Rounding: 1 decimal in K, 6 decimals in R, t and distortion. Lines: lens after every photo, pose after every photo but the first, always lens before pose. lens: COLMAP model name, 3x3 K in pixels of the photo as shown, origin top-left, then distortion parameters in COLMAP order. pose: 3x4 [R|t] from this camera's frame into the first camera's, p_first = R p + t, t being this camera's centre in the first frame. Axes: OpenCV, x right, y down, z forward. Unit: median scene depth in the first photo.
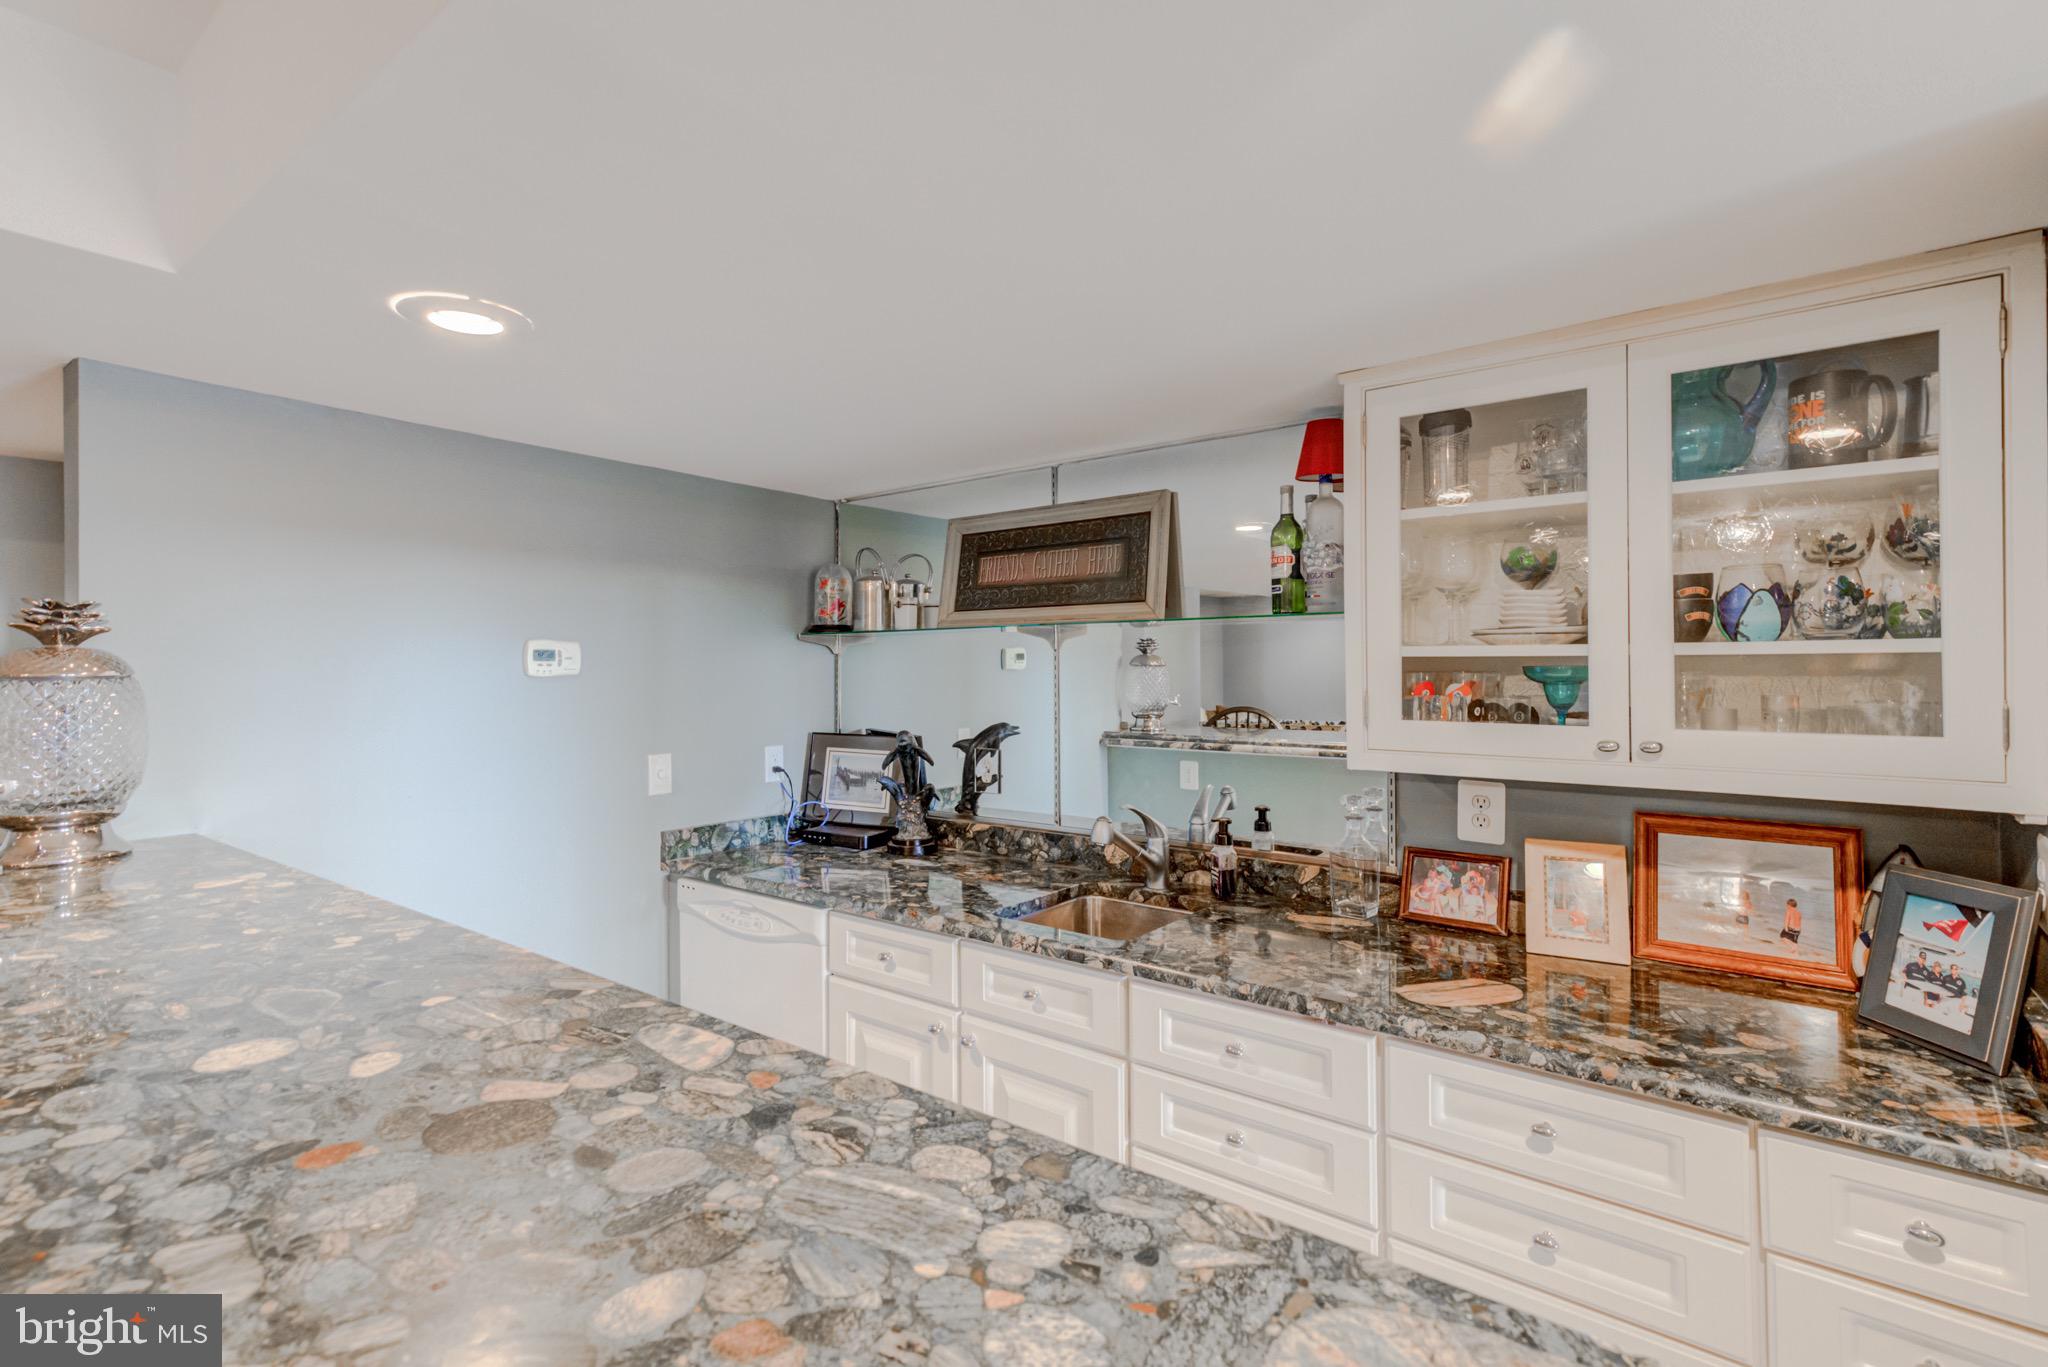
lens RADIAL K [[951.2, 0, 1019.3], [0, 951.2, 665.8], [0, 0, 1]] dist [-0.000161, -0.000058]
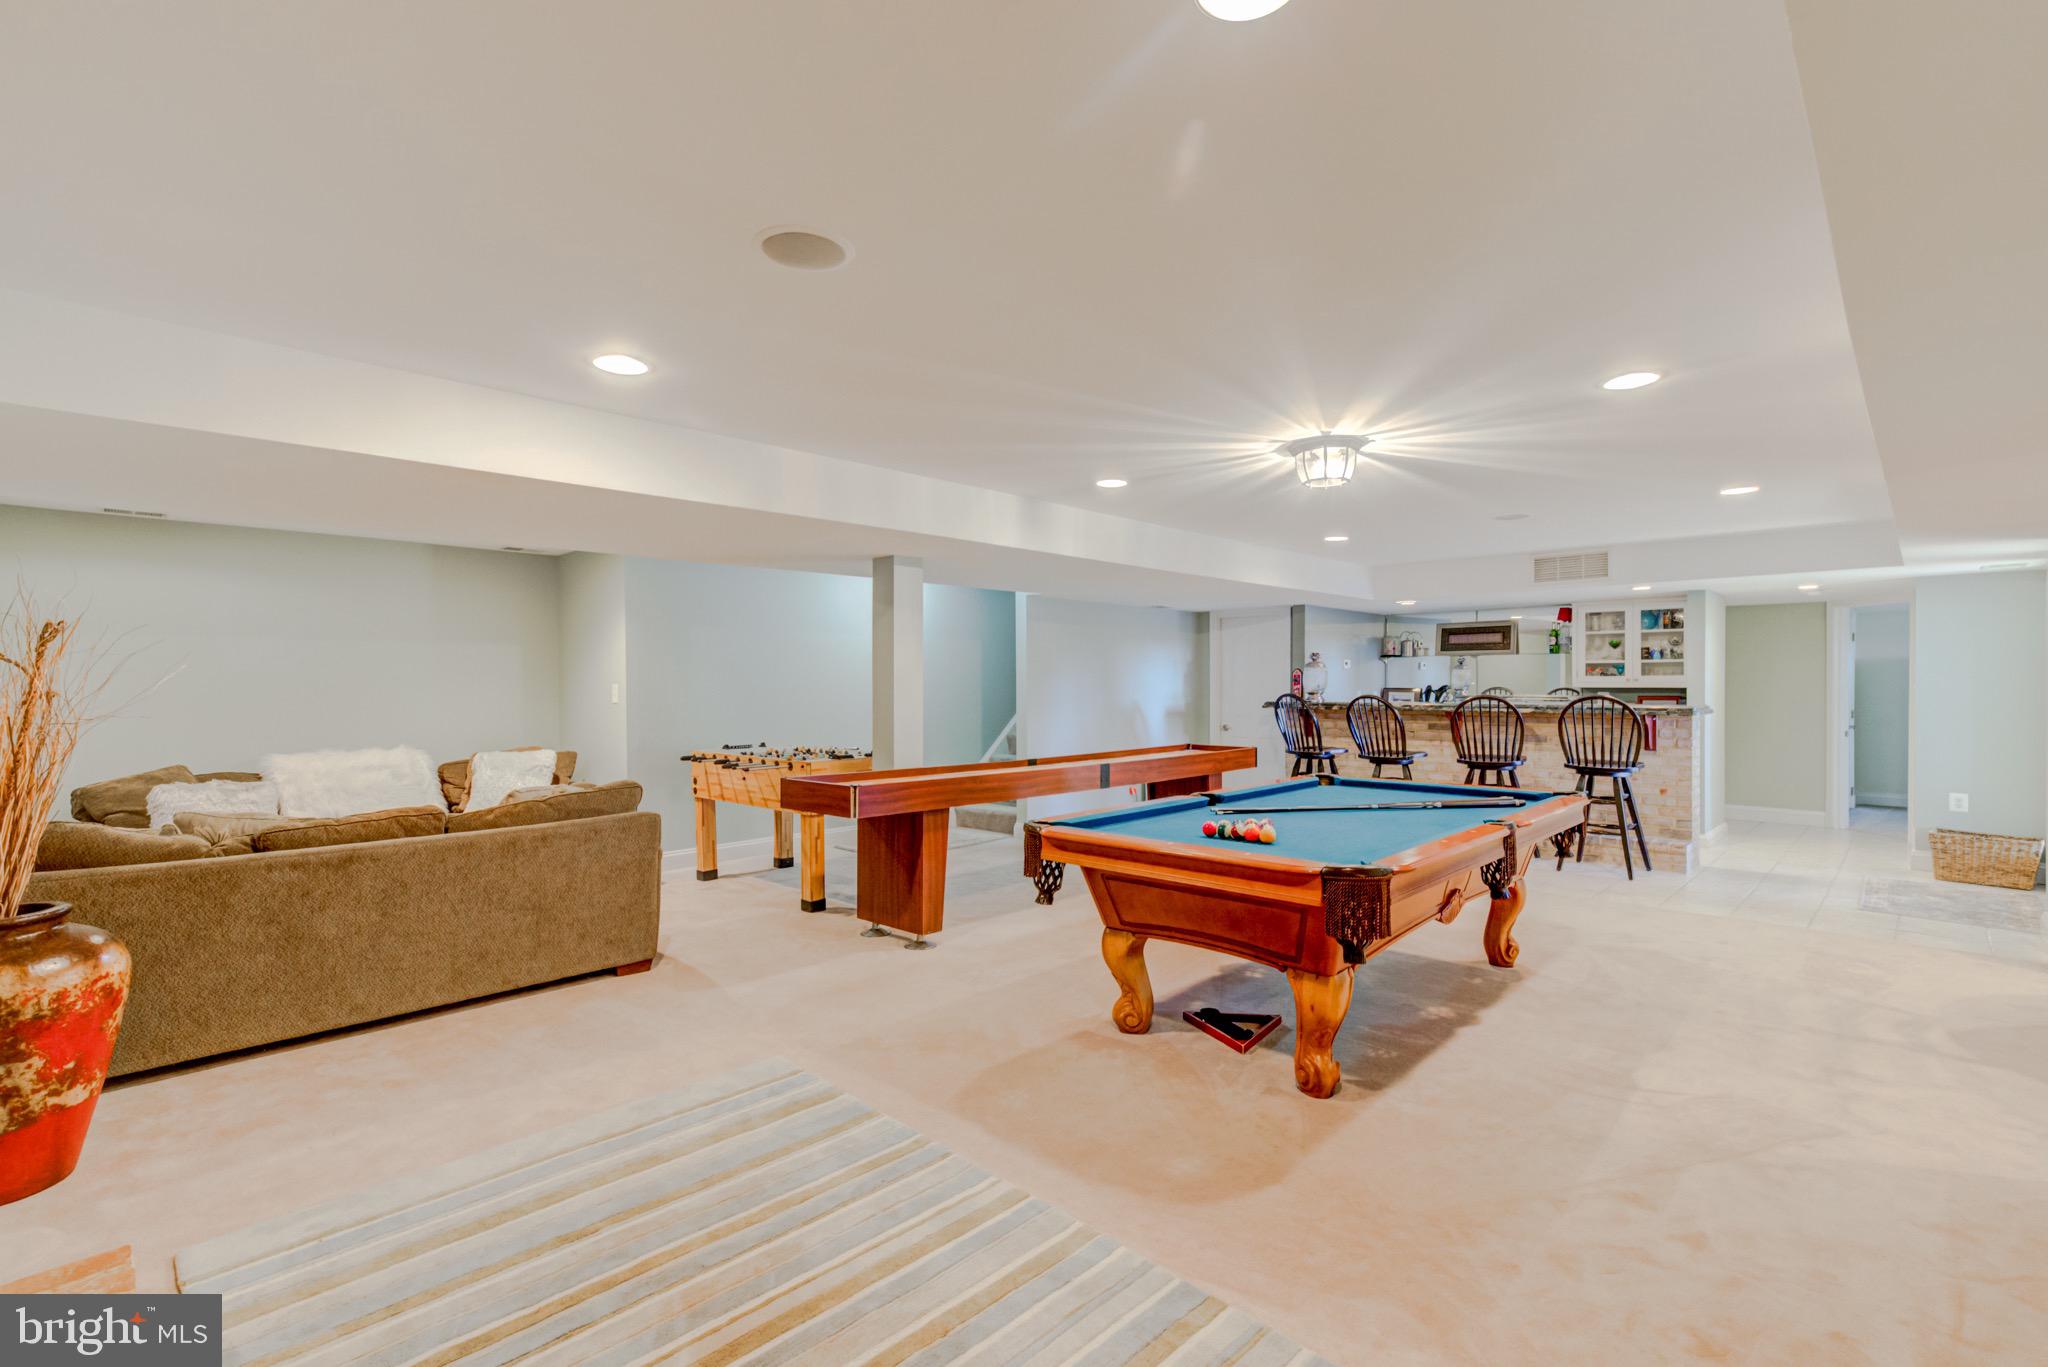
lens RADIAL K [[951.2, 0, 1024.1], [0, 951.2, 686.4], [0, 0, 1]] dist [-0.000161, -0.000058]
pose [[0.993963, 0.008736, -0.109365, -1.919641], [-0.009087, 0.999955, -0.002707, 0.149790], [0.109337, 0.003684, 0.993998, -4.140874]]
